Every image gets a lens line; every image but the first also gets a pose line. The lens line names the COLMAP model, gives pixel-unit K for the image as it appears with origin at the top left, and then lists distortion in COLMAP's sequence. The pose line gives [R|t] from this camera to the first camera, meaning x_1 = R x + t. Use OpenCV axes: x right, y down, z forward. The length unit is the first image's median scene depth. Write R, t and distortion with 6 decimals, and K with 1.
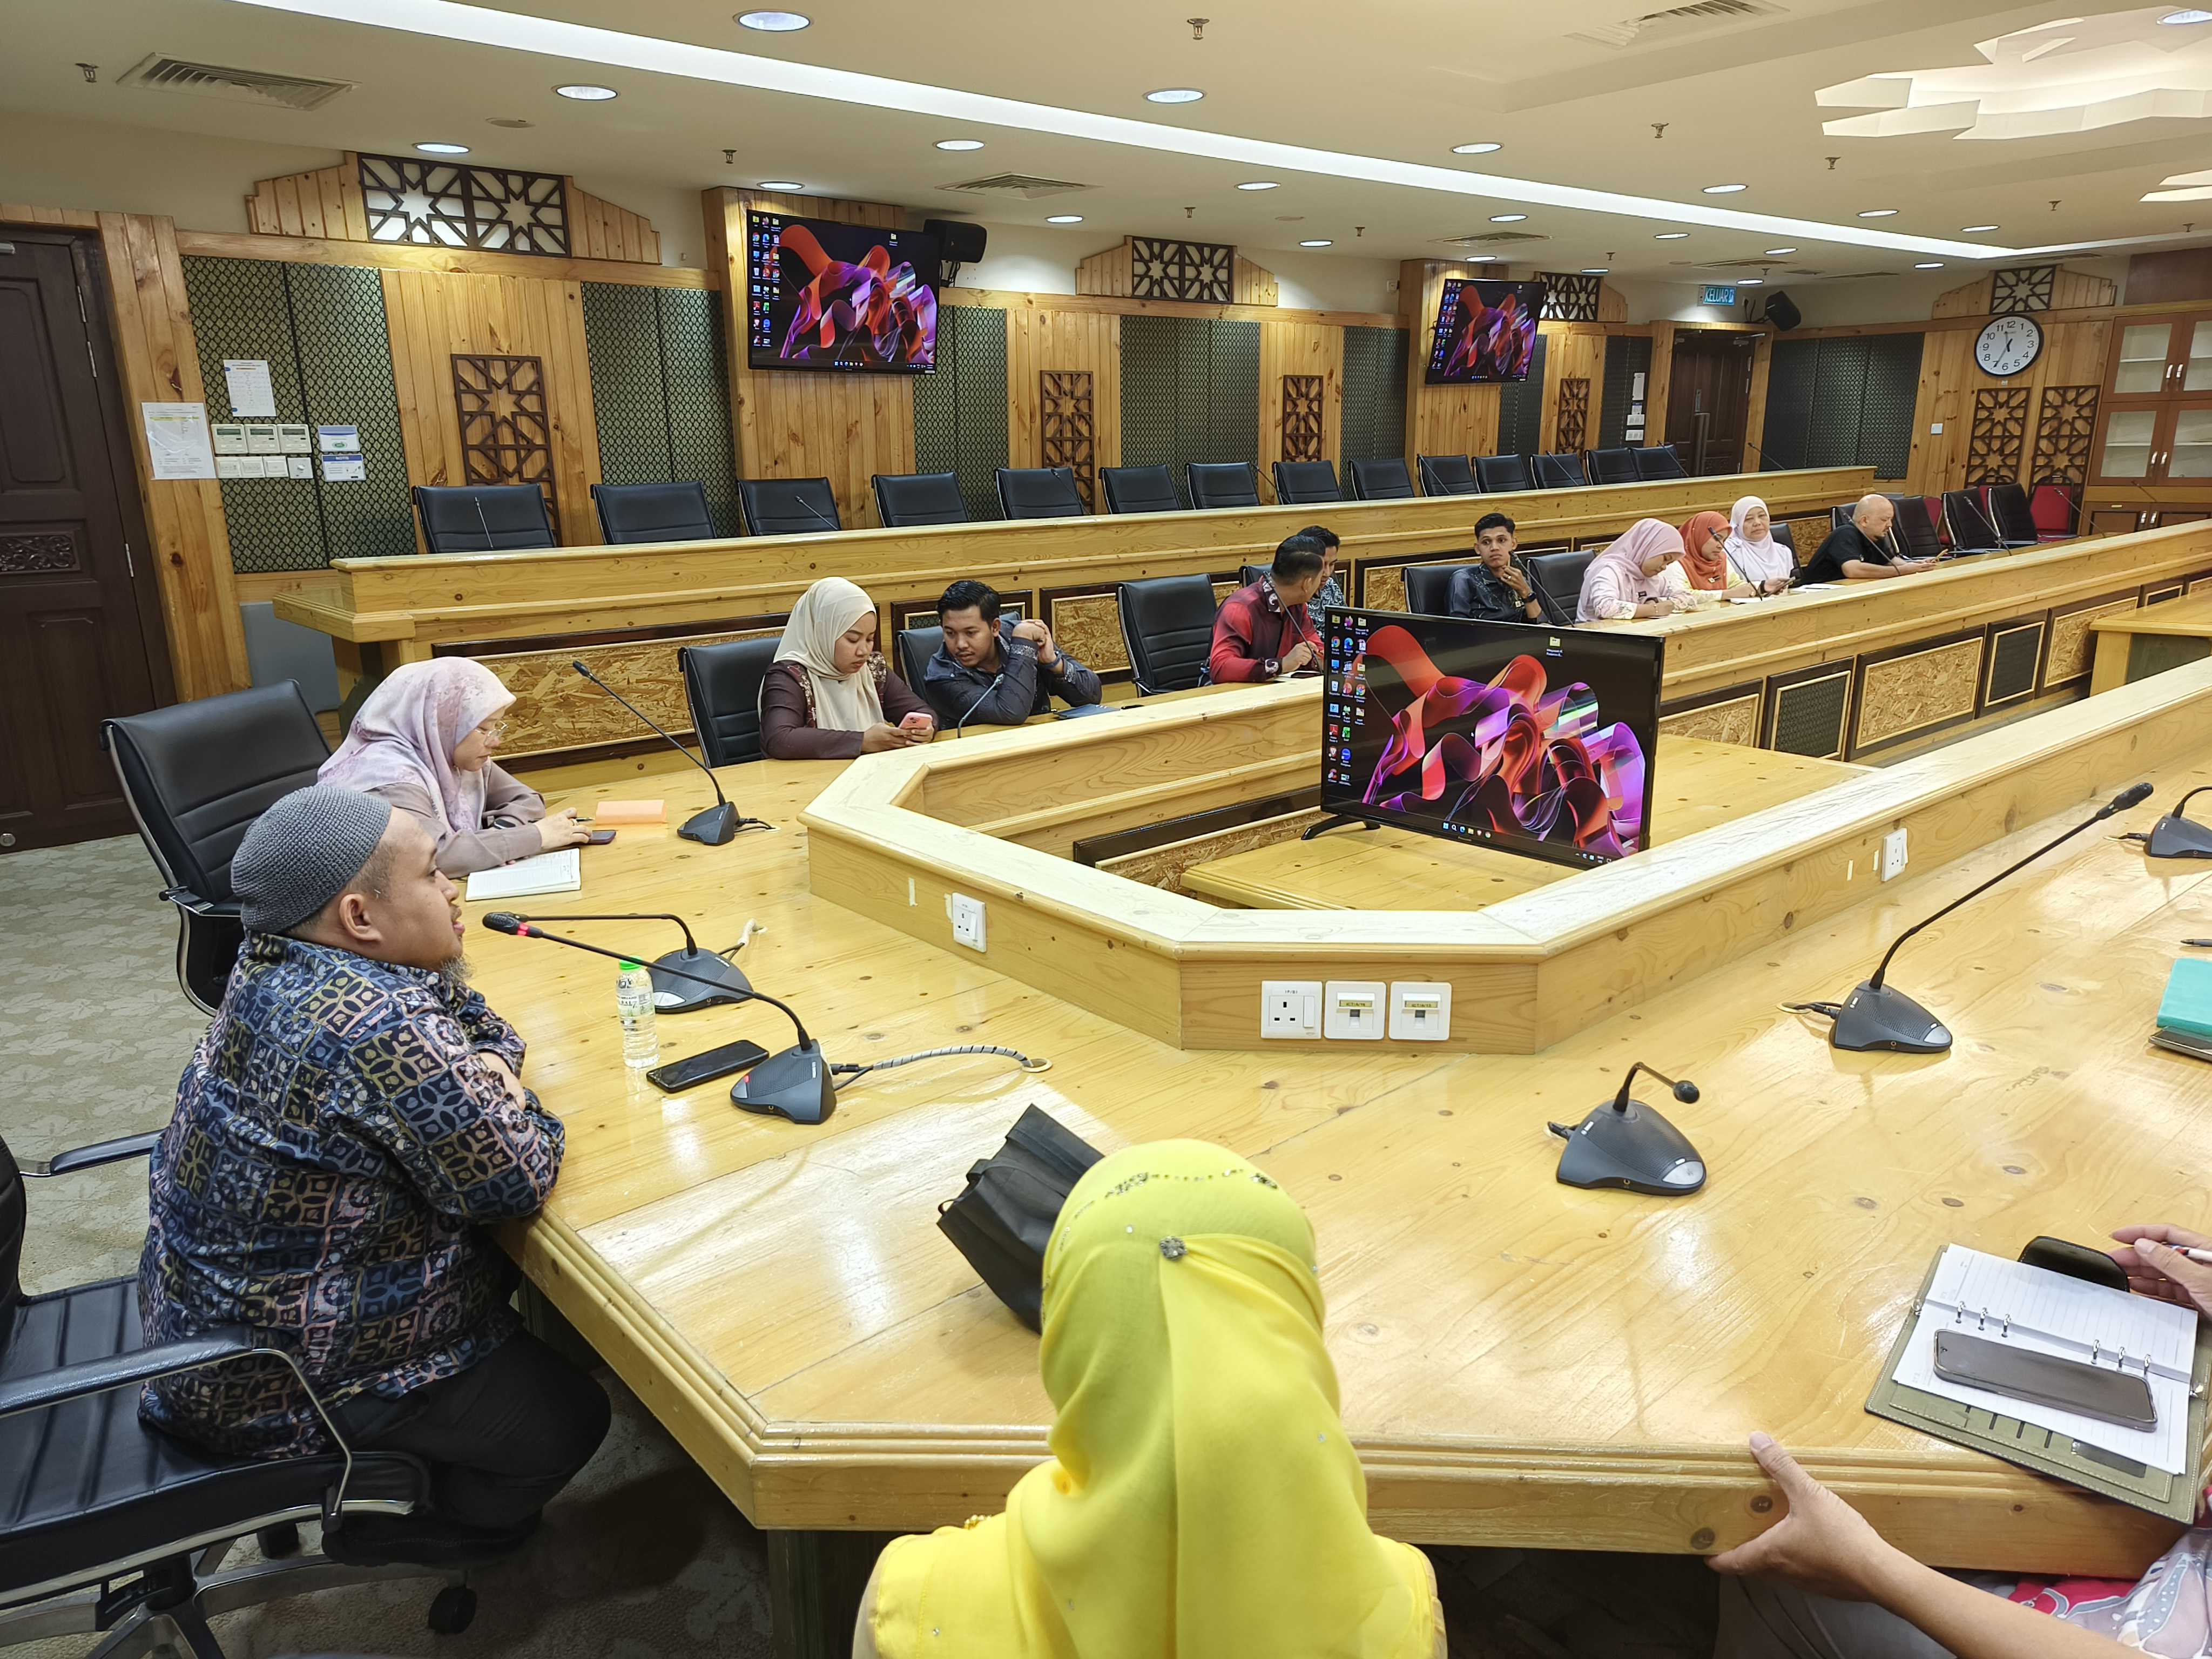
lens RADIAL K [[1506.3, 0, 1139.4], [0, 1506.3, 833.3], [0, 0, 1]] dist [0.028435, 0.008924]
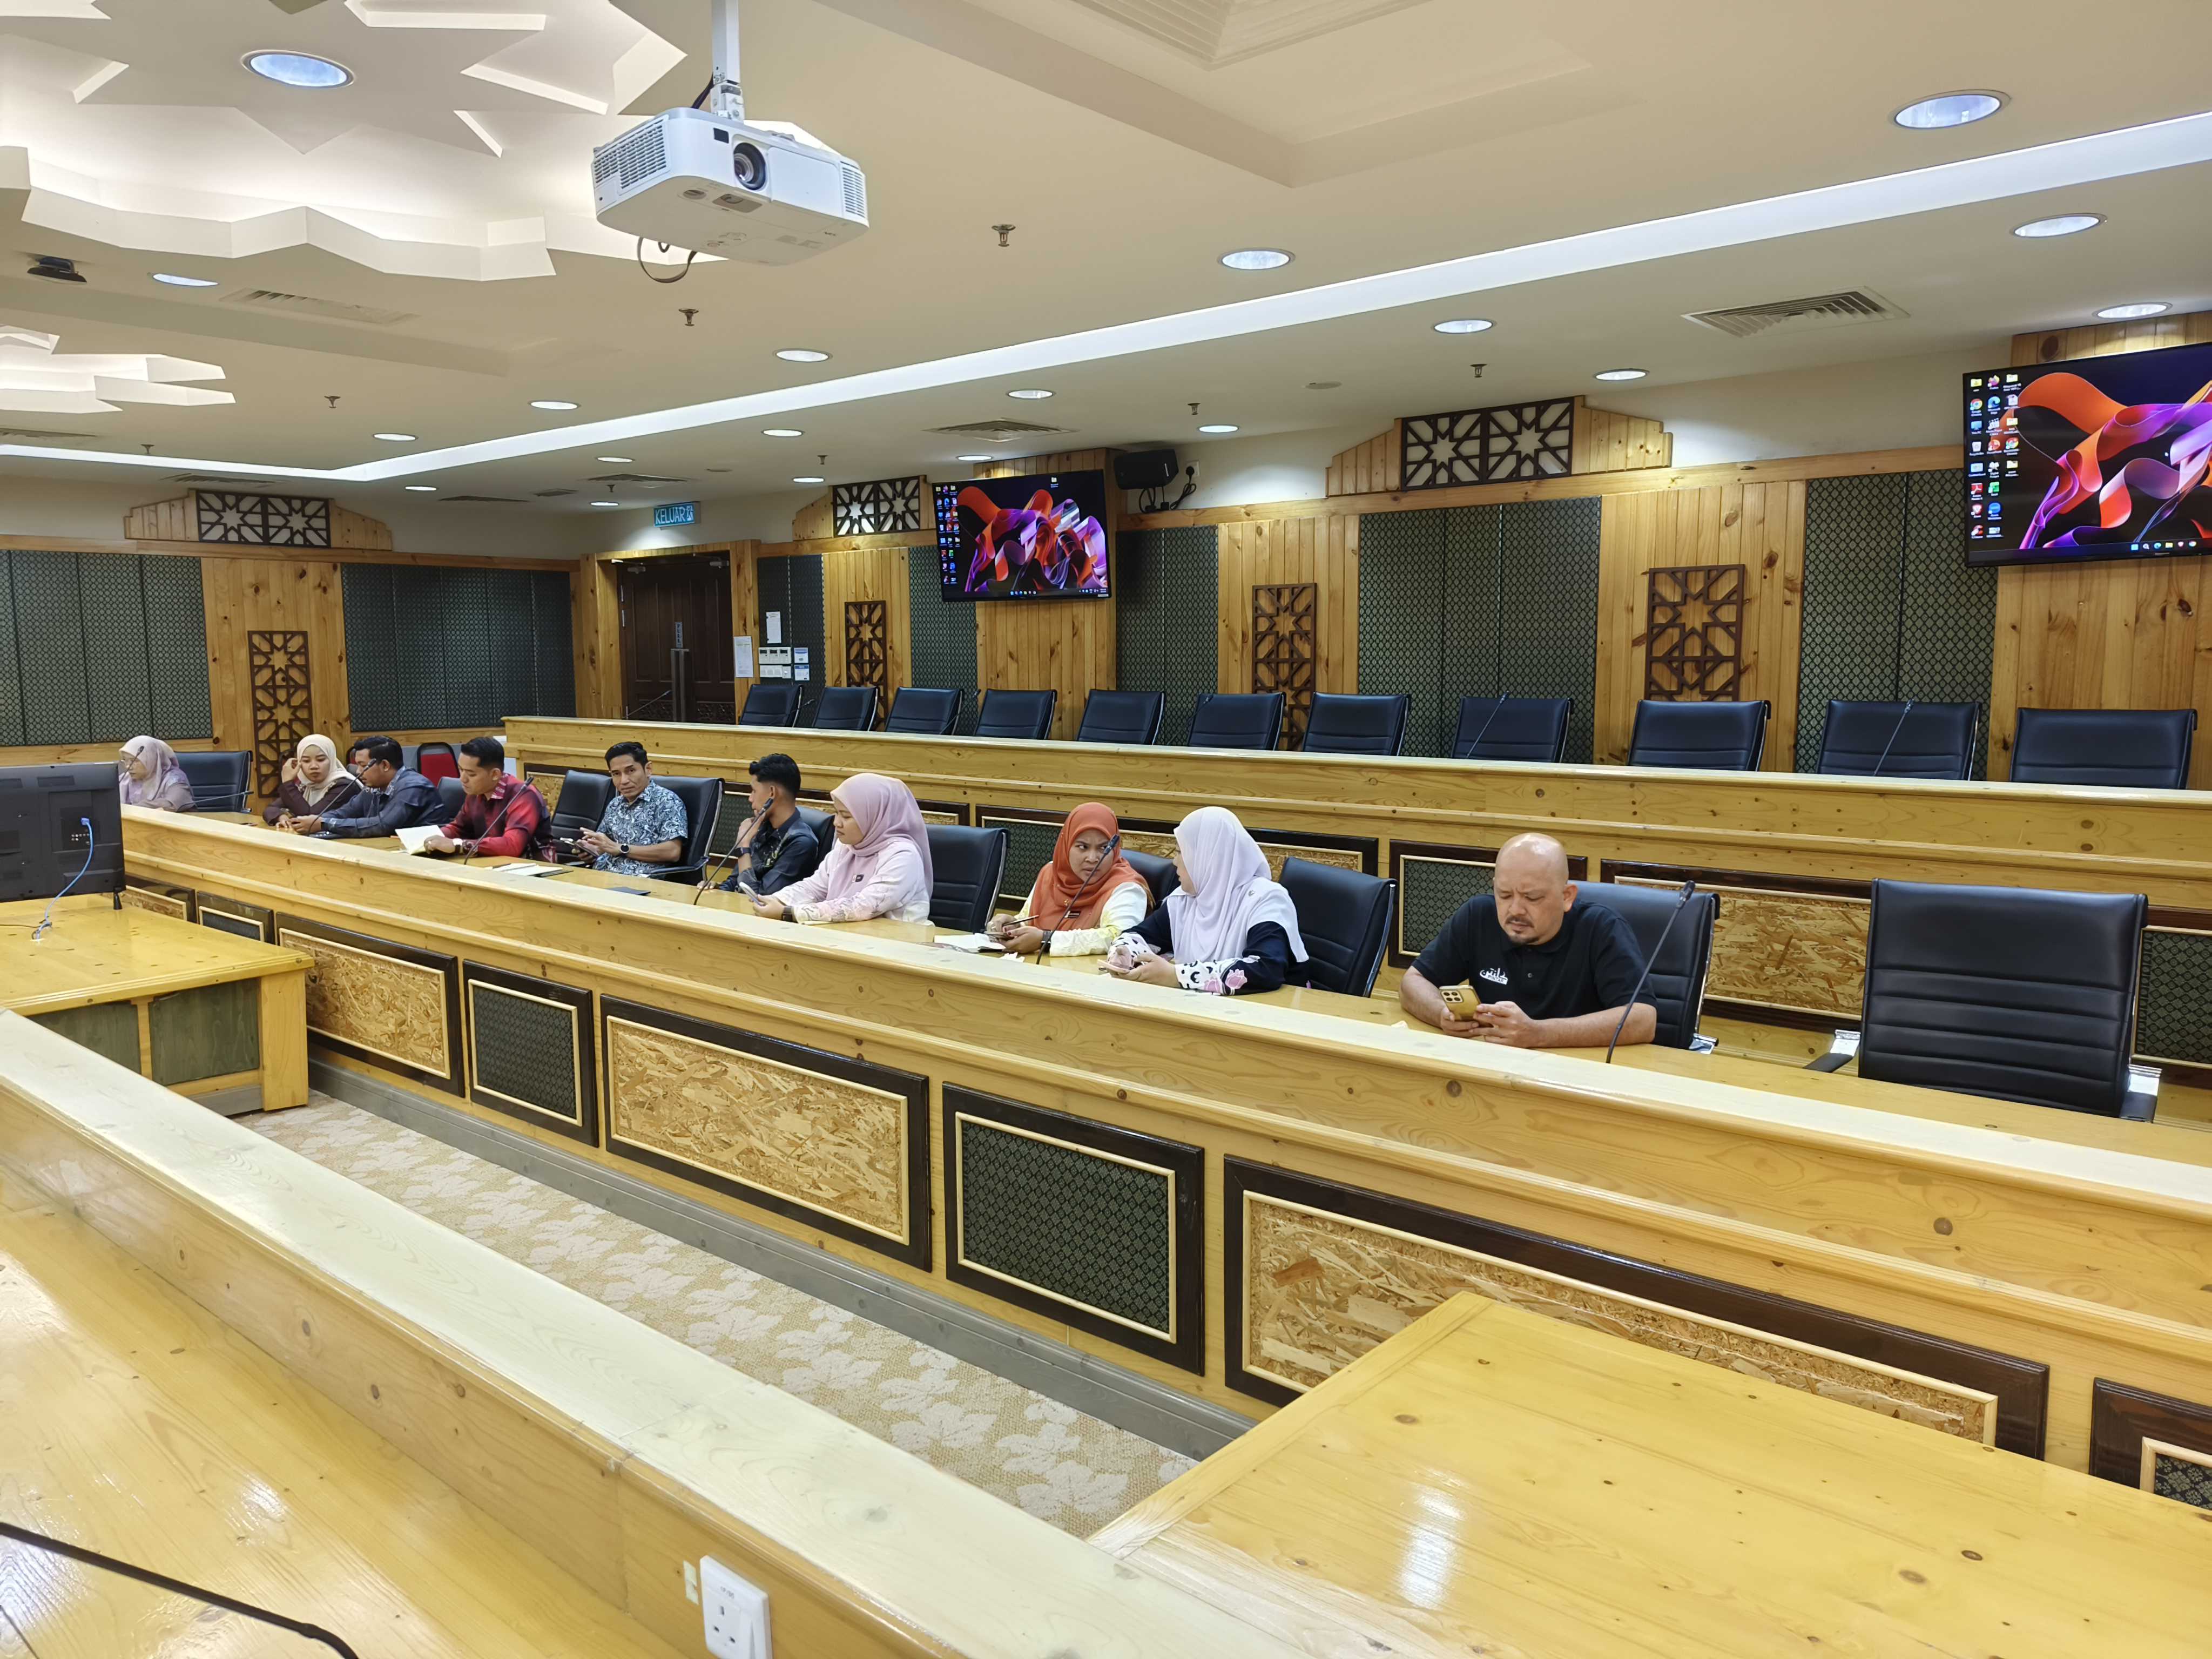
lens RADIAL K [[1506.3, 0, 1082.9], [0, 1506.3, 830.9], [0, 0, 1]] dist [0.028435, 0.008924]
pose [[0.124521, 0.129451, -0.983736, 0.913706], [-0.249543, 0.963670, 0.095223, -0.248181], [0.960324, 0.233628, 0.152301, 0.878391]]
